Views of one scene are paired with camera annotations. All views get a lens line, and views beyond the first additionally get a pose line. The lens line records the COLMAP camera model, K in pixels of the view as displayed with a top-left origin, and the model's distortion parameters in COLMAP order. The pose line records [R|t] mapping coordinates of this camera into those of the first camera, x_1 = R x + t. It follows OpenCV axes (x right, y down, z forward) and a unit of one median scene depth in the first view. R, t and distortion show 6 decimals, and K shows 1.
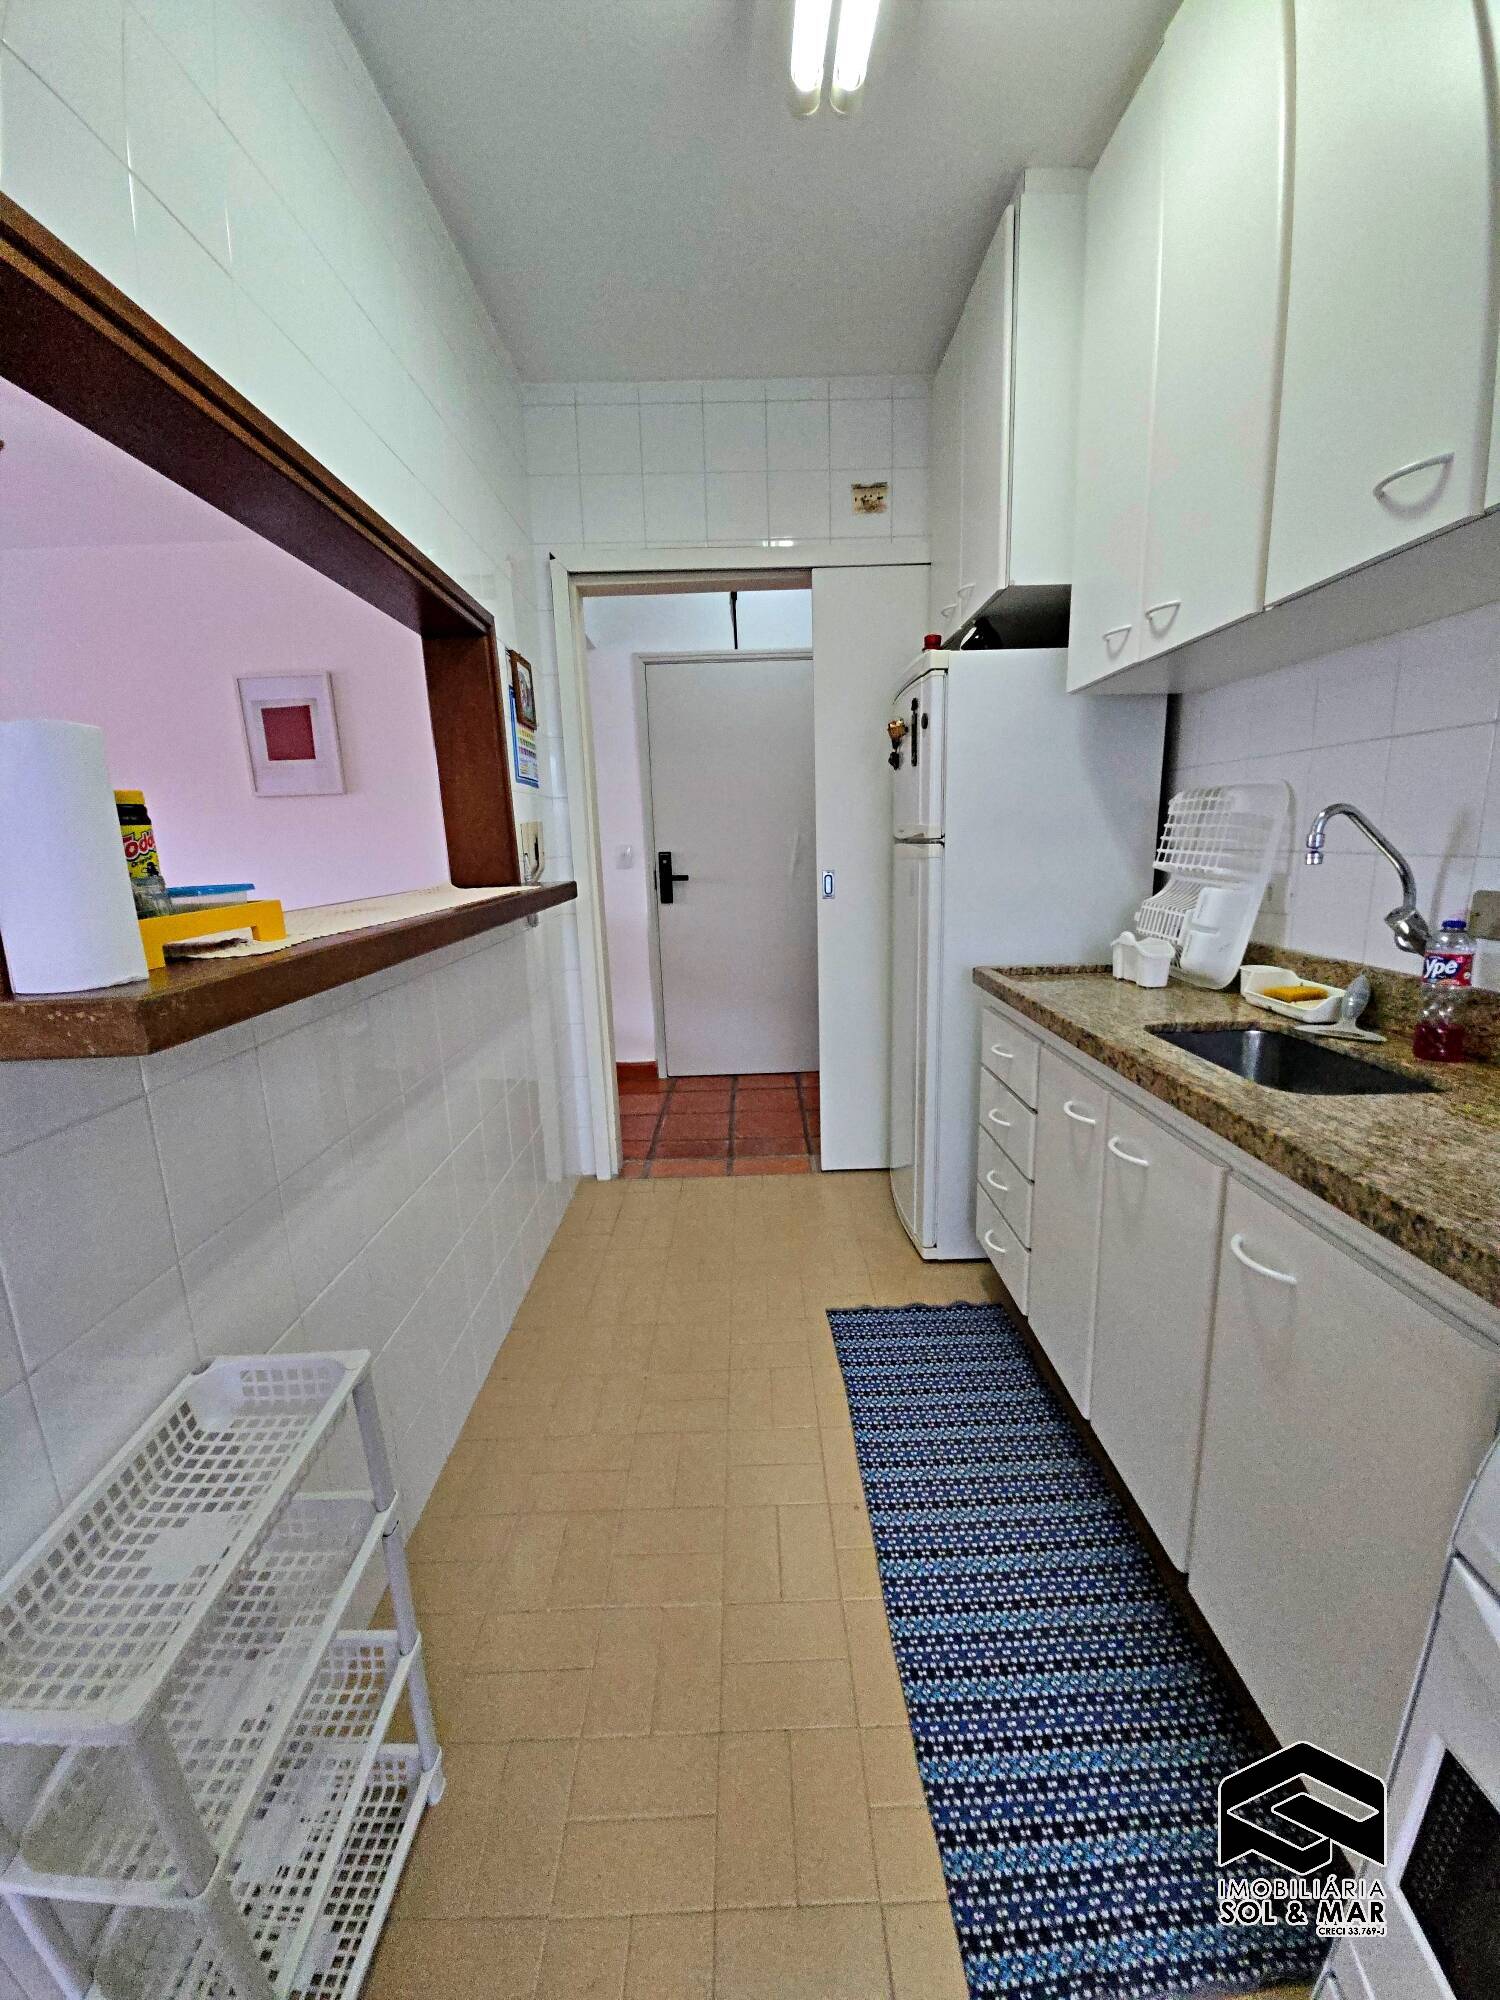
lens RADIAL K [[798.1, 0, 753.3], [0, 798.1, 1007.0], [0, 0, 1]] dist [-0.007956, -0.000036]
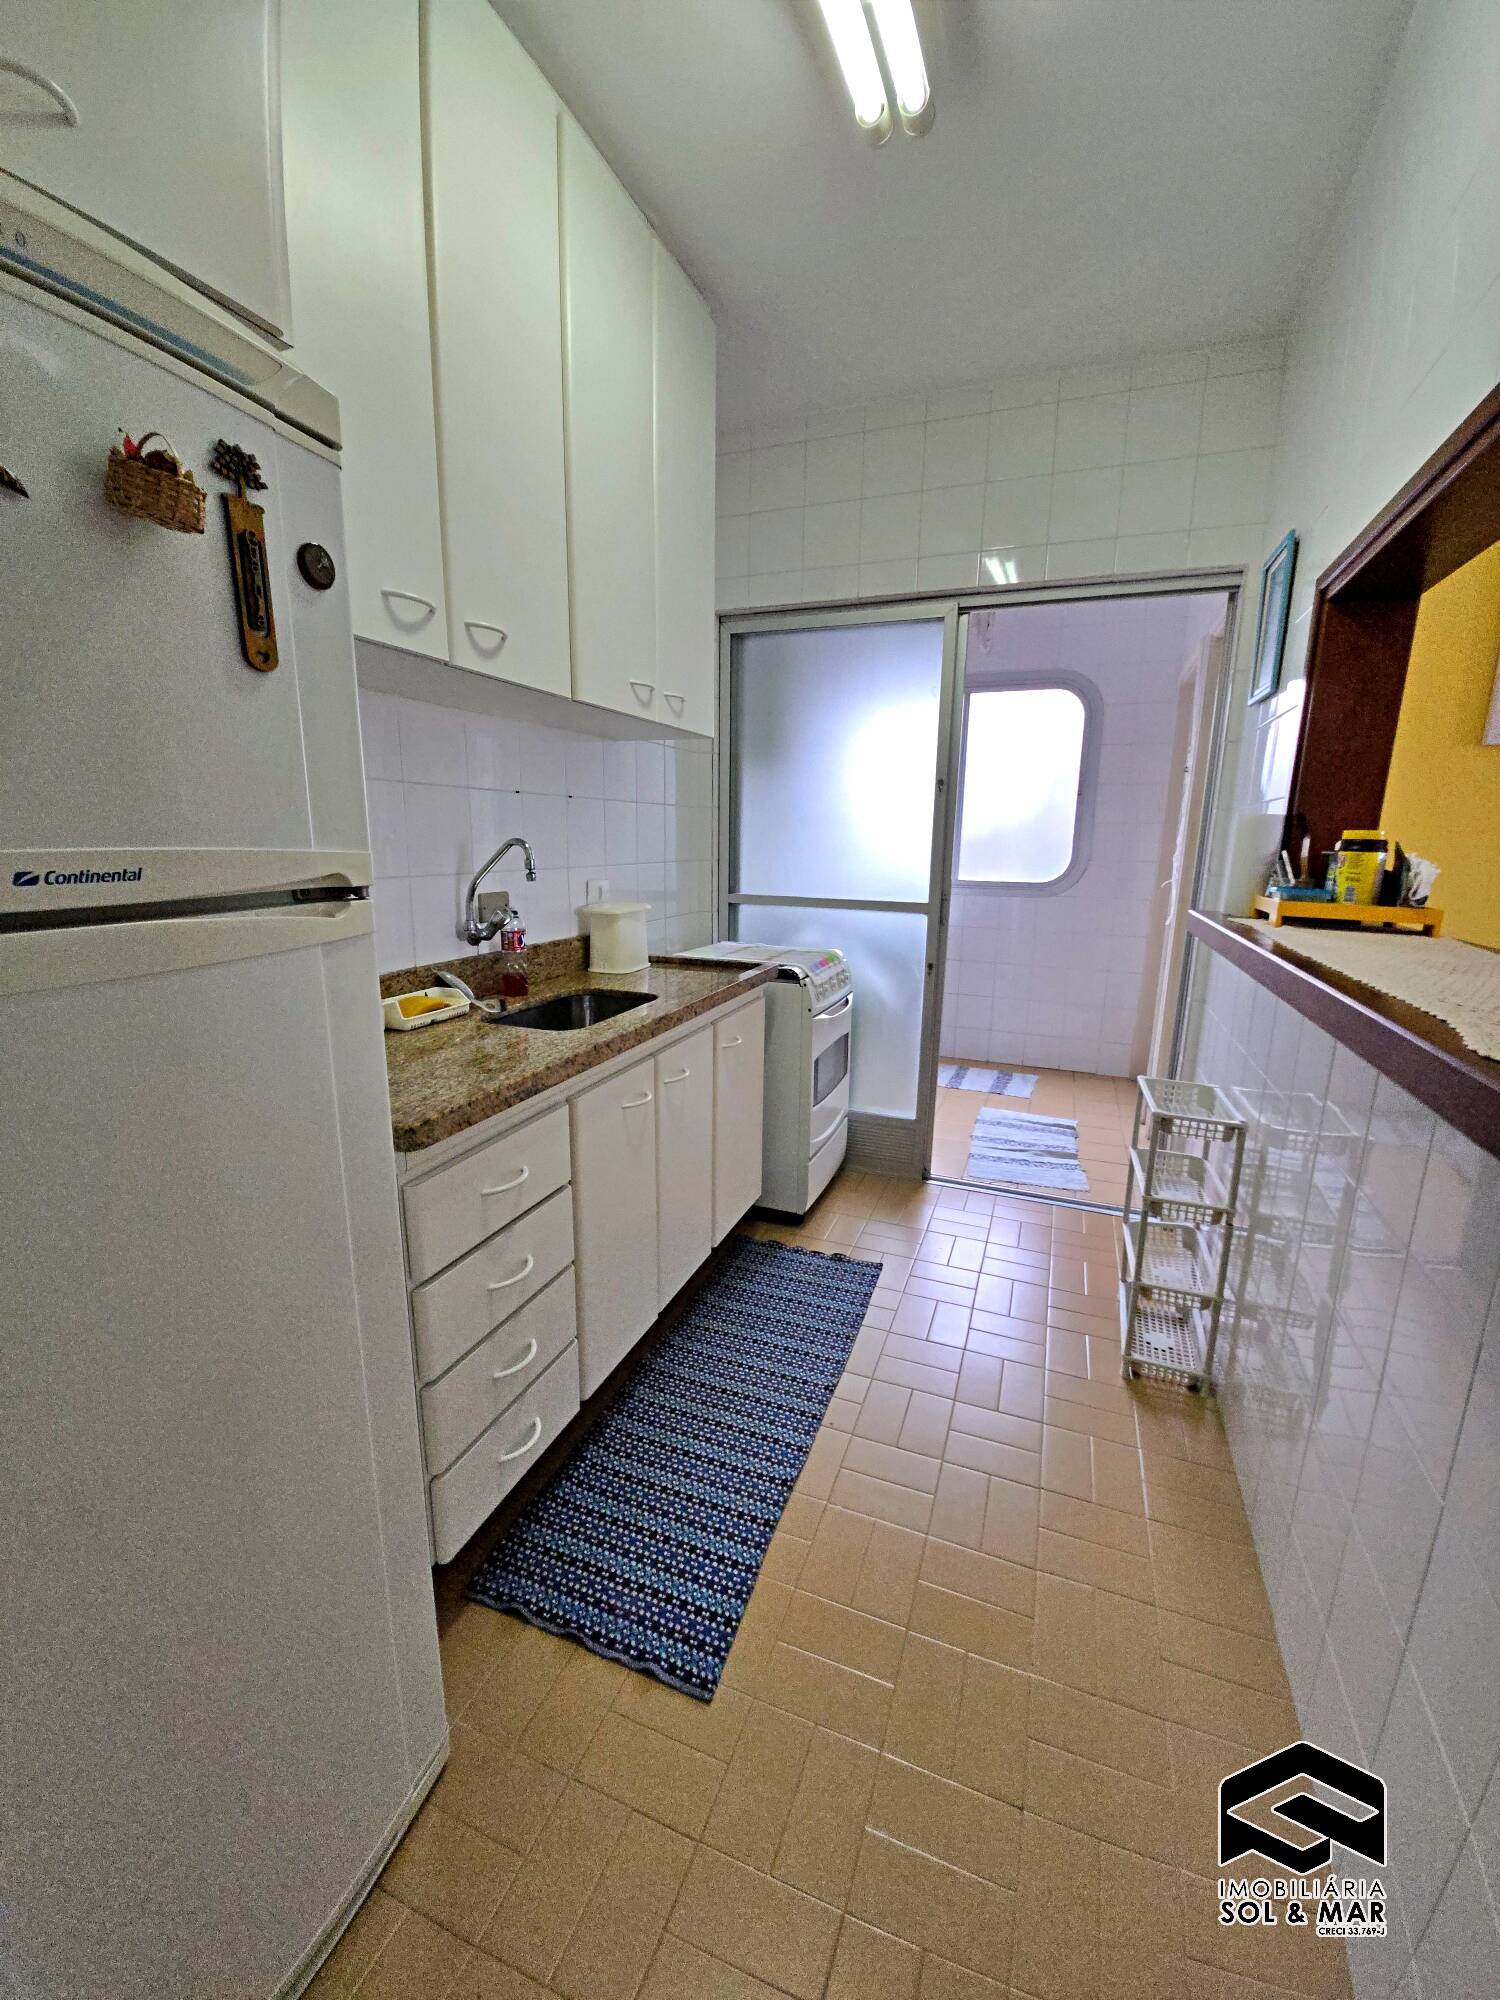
lens RADIAL K [[798.1, 0, 747.2], [0, 798.1, 998.5], [0, 0, 1]] dist [-0.007956, -0.000036]
pose [[-0.923692, -0.067254, 0.377186, -0.115055], [0.089999, 0.918840, 0.384230, -0.301627], [-0.372415, 0.388857, -0.842673, 1.299782]]
